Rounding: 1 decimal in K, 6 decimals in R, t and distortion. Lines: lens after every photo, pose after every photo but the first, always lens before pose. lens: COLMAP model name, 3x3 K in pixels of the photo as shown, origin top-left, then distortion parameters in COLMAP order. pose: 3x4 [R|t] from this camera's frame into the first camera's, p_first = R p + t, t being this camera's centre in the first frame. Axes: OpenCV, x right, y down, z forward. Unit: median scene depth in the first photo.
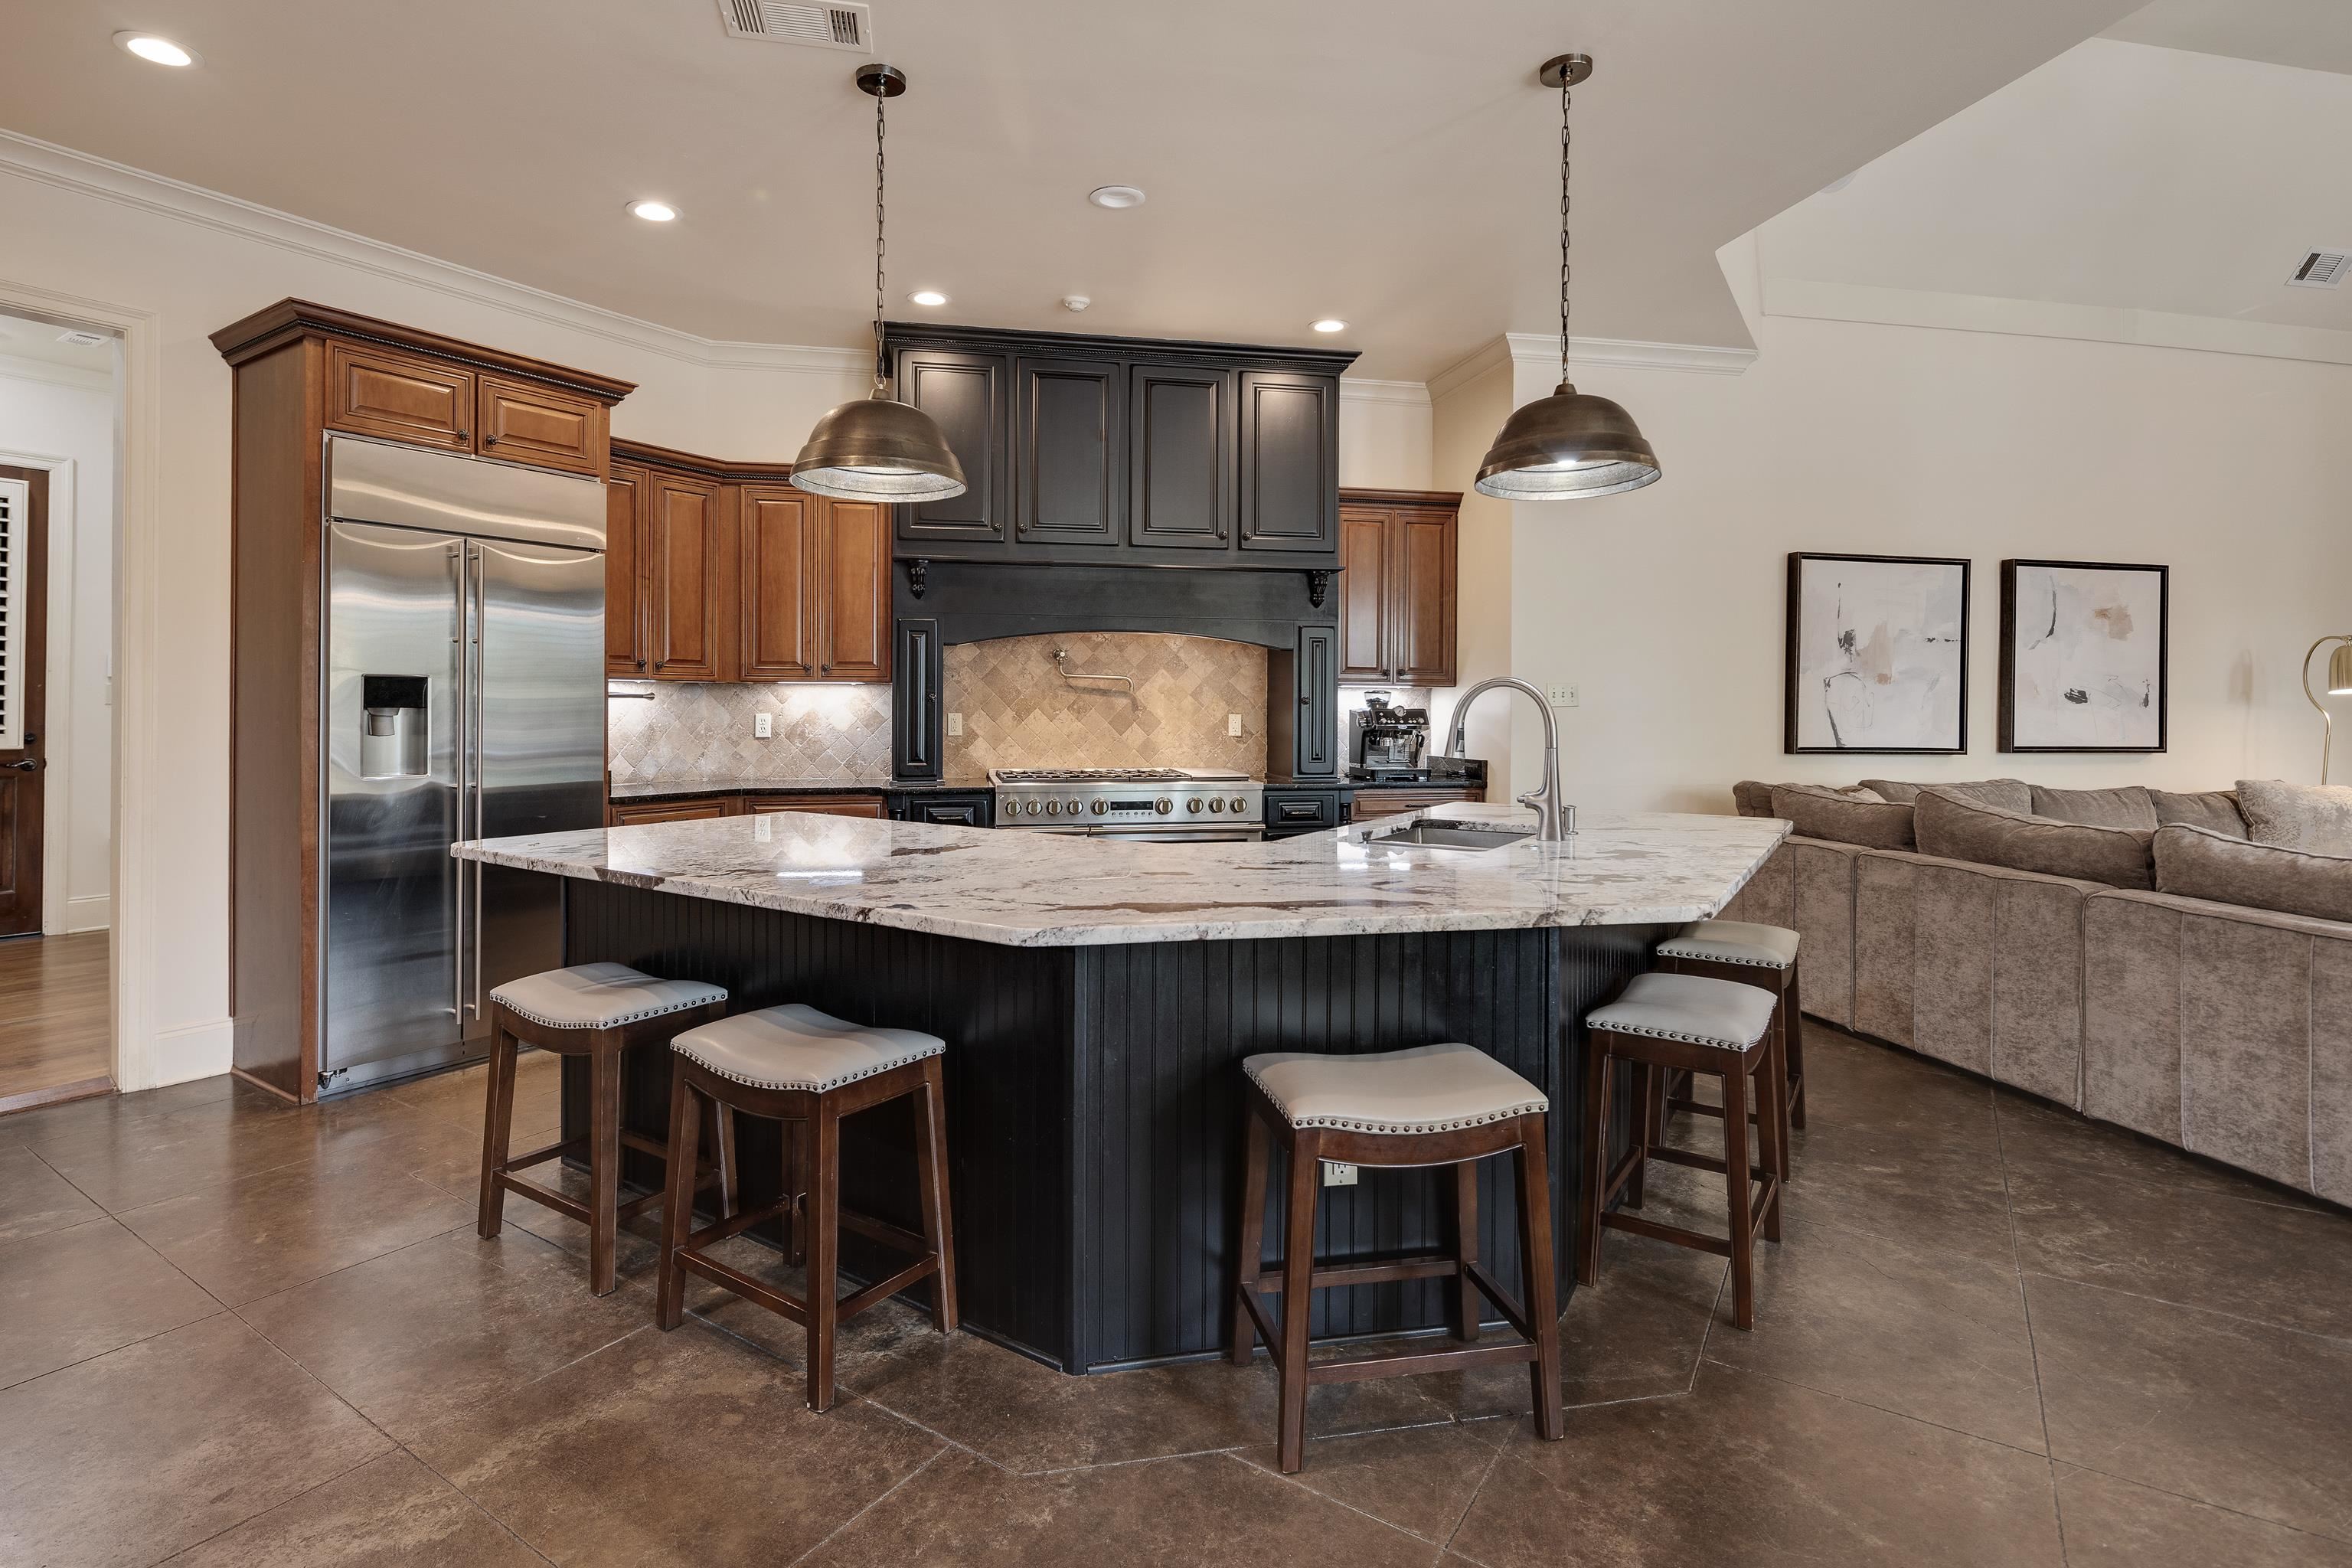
lens RADIAL K [[1141.9, 0, 1148.9], [0, 1141.9, 705.3], [0, 0, 1]] dist [0.002883, -0.004441]
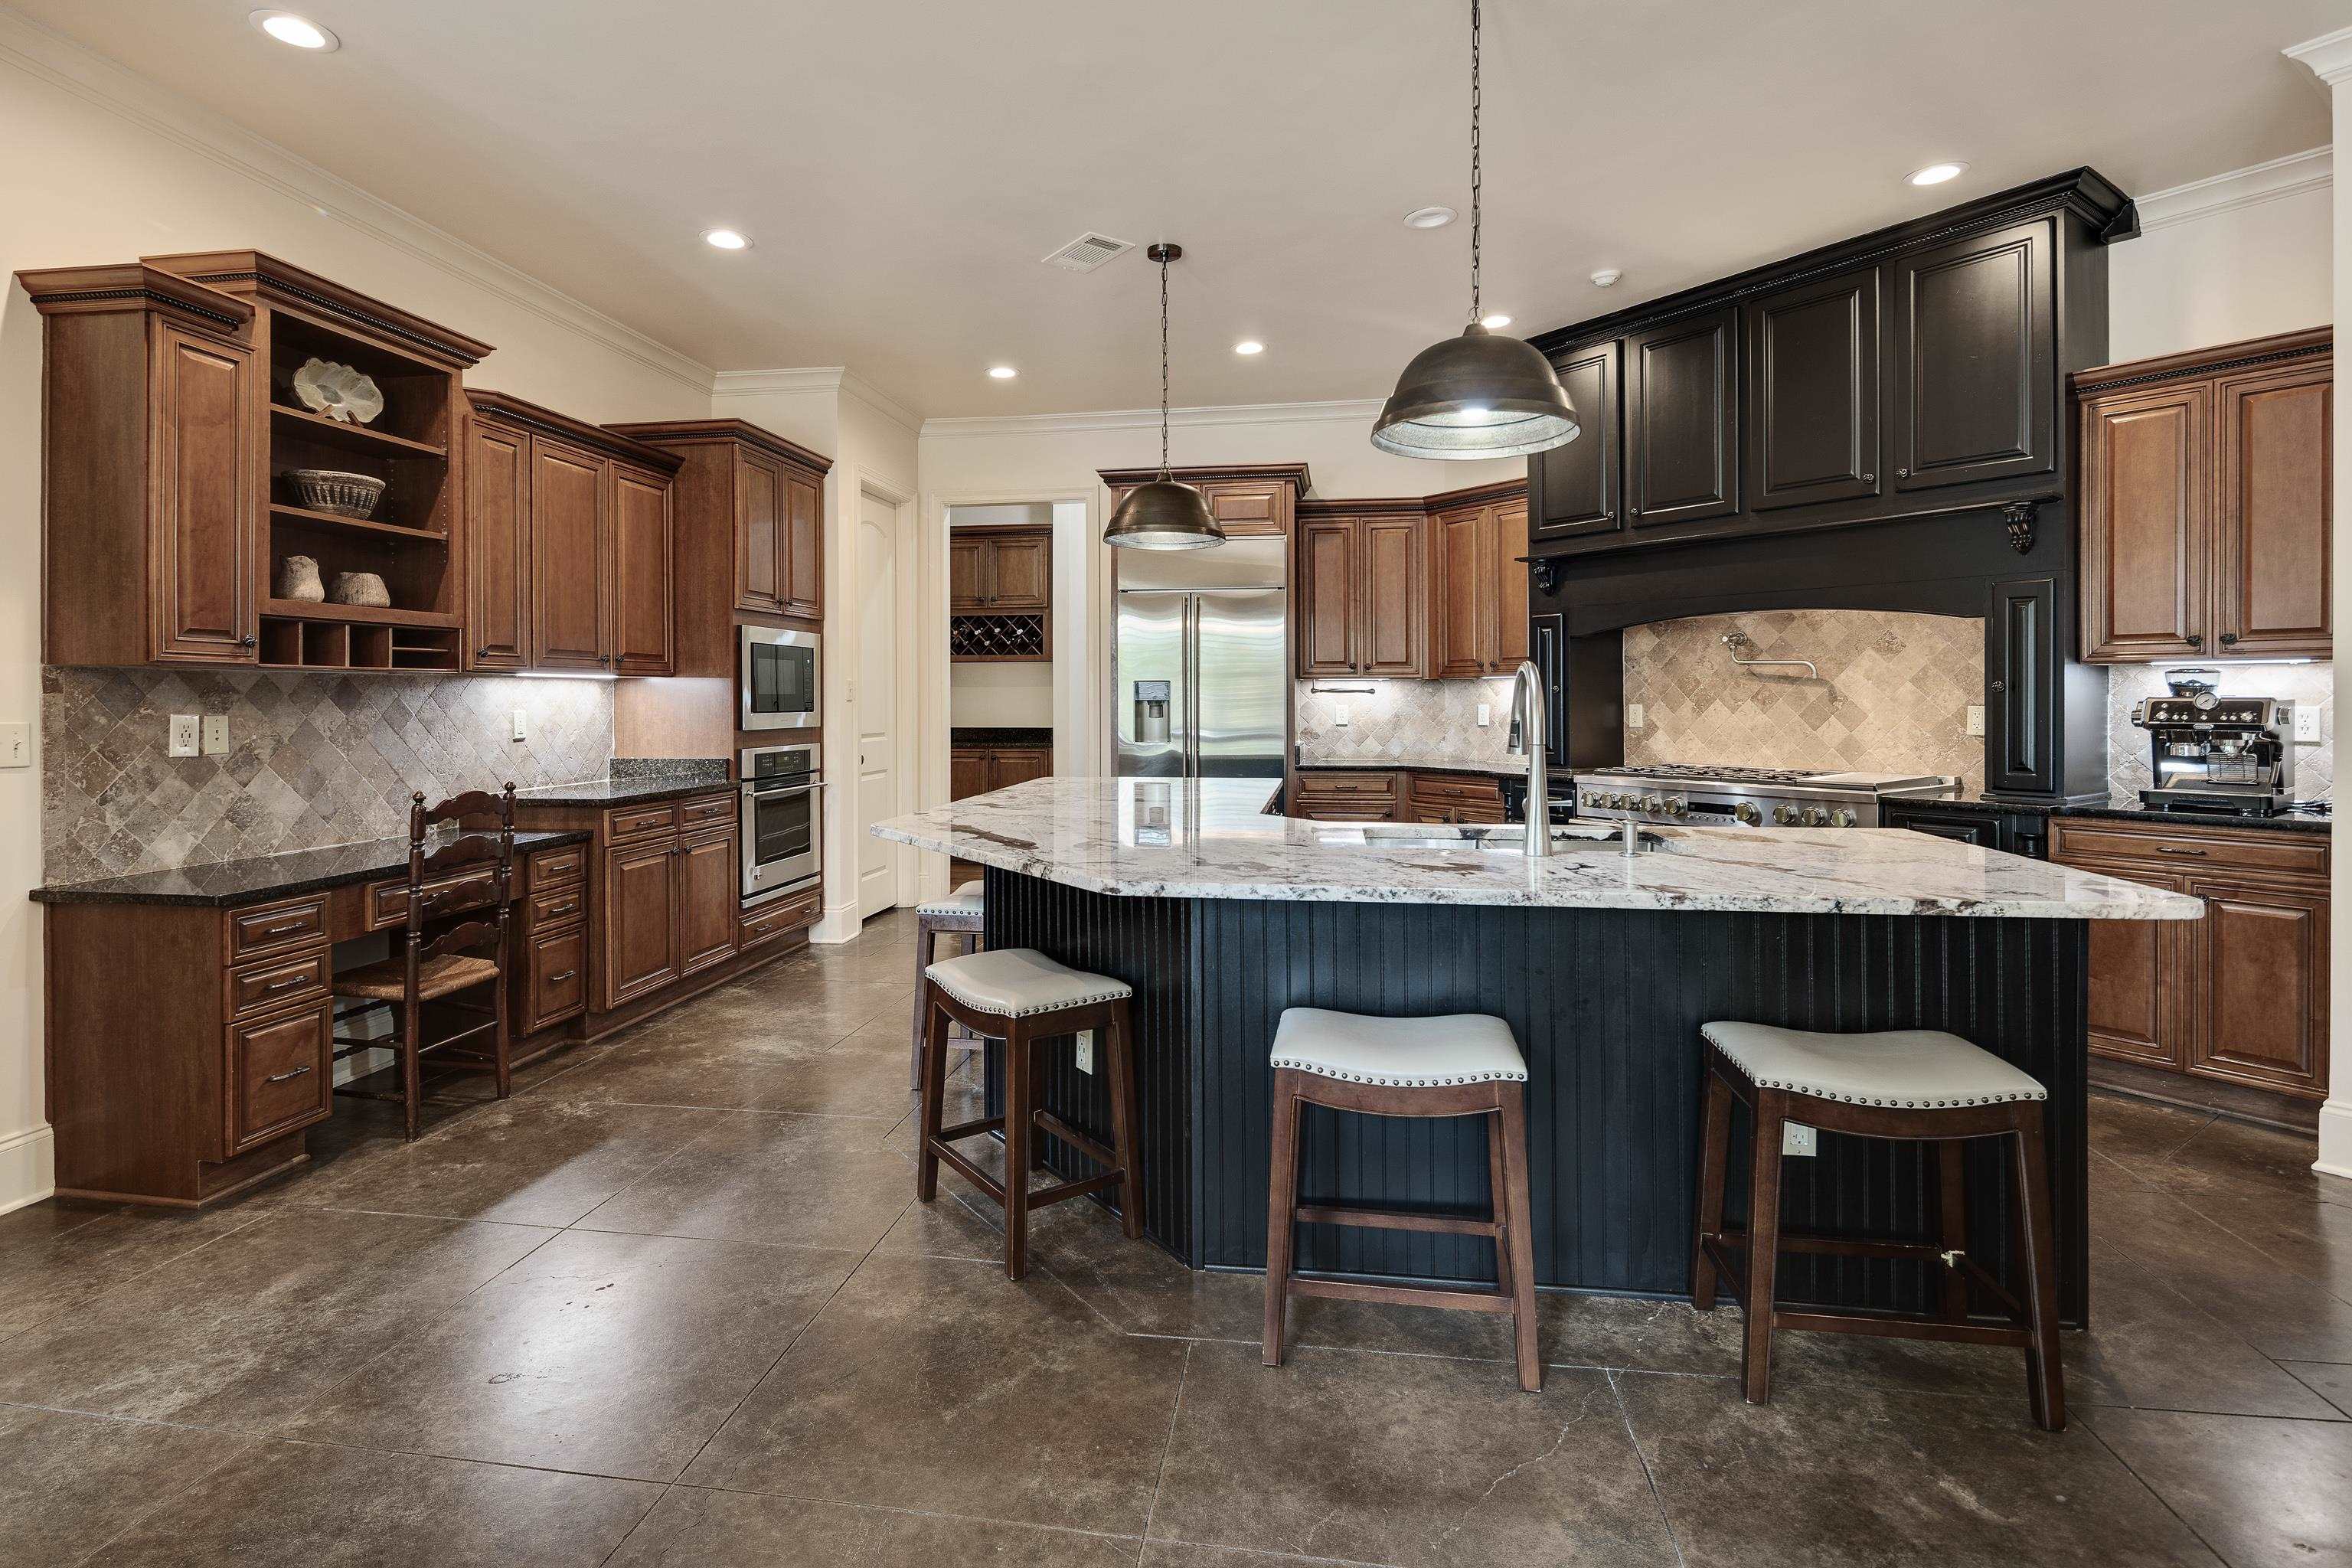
lens RADIAL K [[1141.9, 0, 1167.0], [0, 1141.9, 705.2], [0, 0, 1]] dist [0.002883, -0.004441]
pose [[0.421761, 0.000389, -0.906707, 0.590275], [0.005314, 0.999982, 0.002901, 0.002635], [0.906691, -0.006041, 0.421752, 0.236490]]
